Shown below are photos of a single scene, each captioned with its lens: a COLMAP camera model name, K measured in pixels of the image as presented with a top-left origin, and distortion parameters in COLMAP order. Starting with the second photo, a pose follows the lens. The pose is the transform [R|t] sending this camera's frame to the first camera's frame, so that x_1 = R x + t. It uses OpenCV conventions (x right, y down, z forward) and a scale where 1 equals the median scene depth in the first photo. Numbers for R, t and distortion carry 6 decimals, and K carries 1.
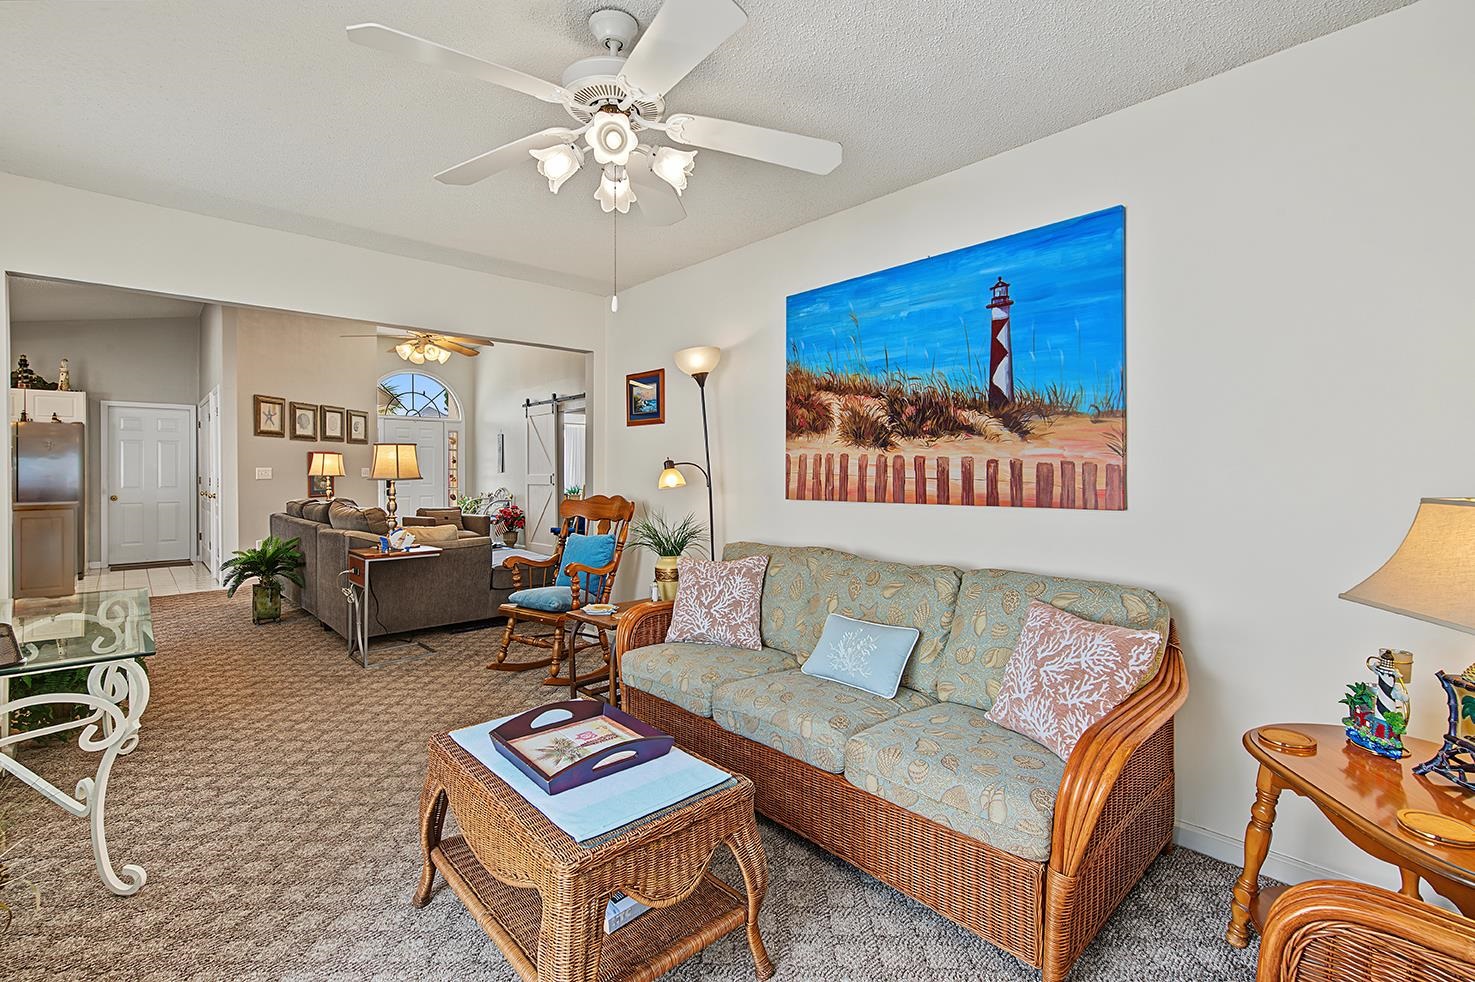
lens RADIAL K [[648.3, 0, 750.3], [0, 648.3, 471.3], [0, 0, 1]] dist [-0.001776, 0.003287]
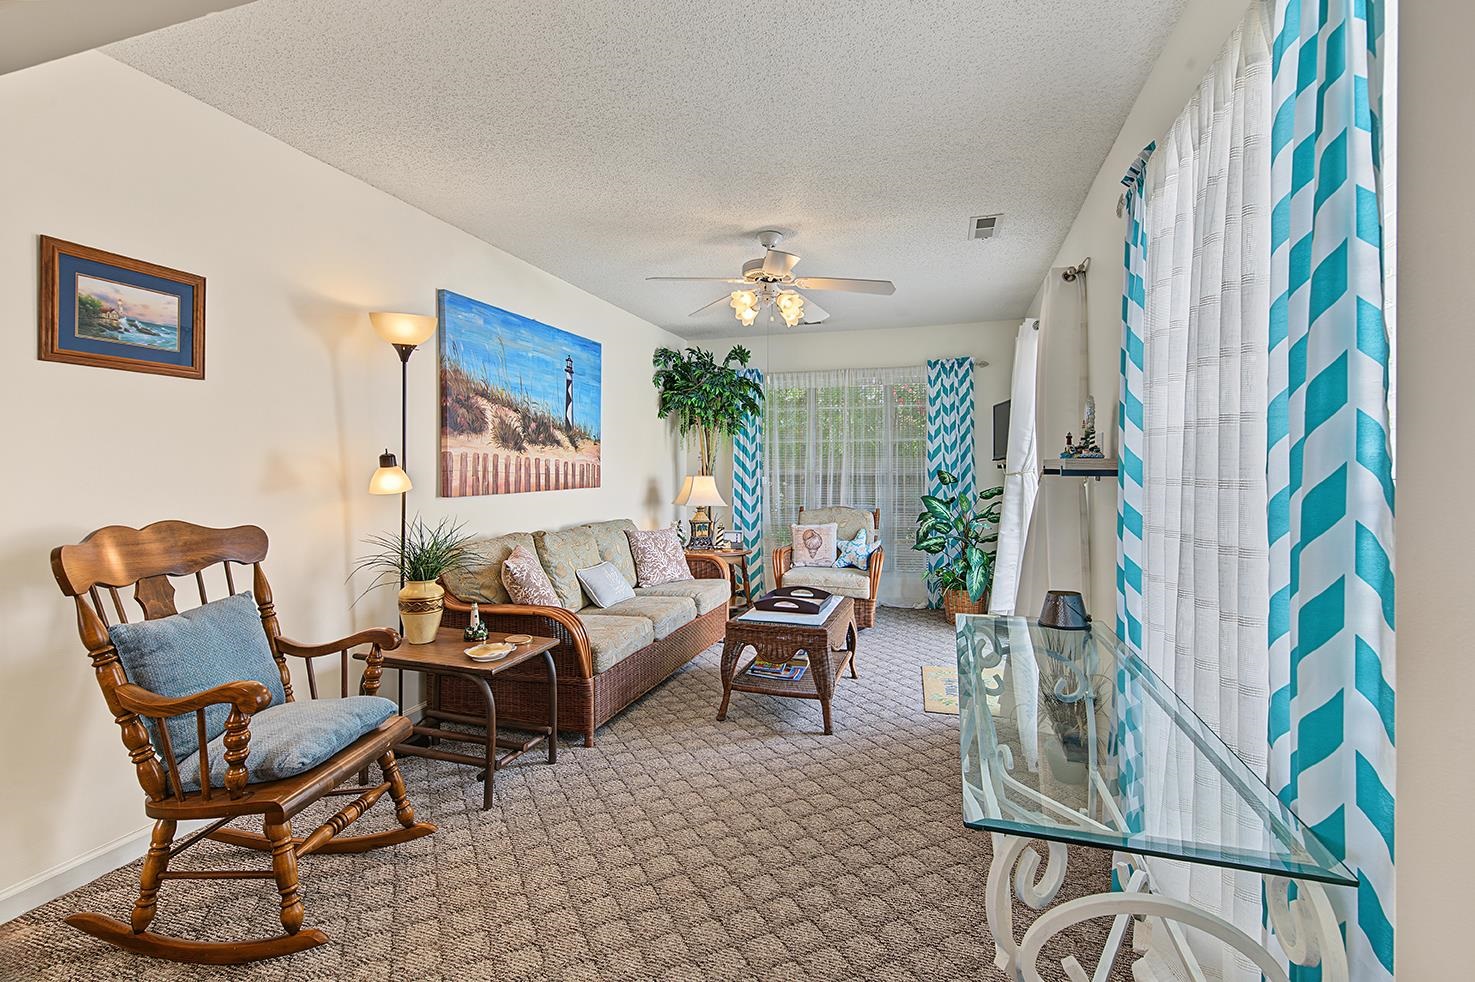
lens RADIAL K [[648.3, 0, 761.0], [0, 648.3, 471.8], [0, 0, 1]] dist [-0.001776, 0.003287]
pose [[-0.505695, -0.003803, 0.862704, -1.057243], [0.002406, 0.999980, 0.005819, -0.000802], [-0.862709, 0.005018, -0.505676, 1.123052]]
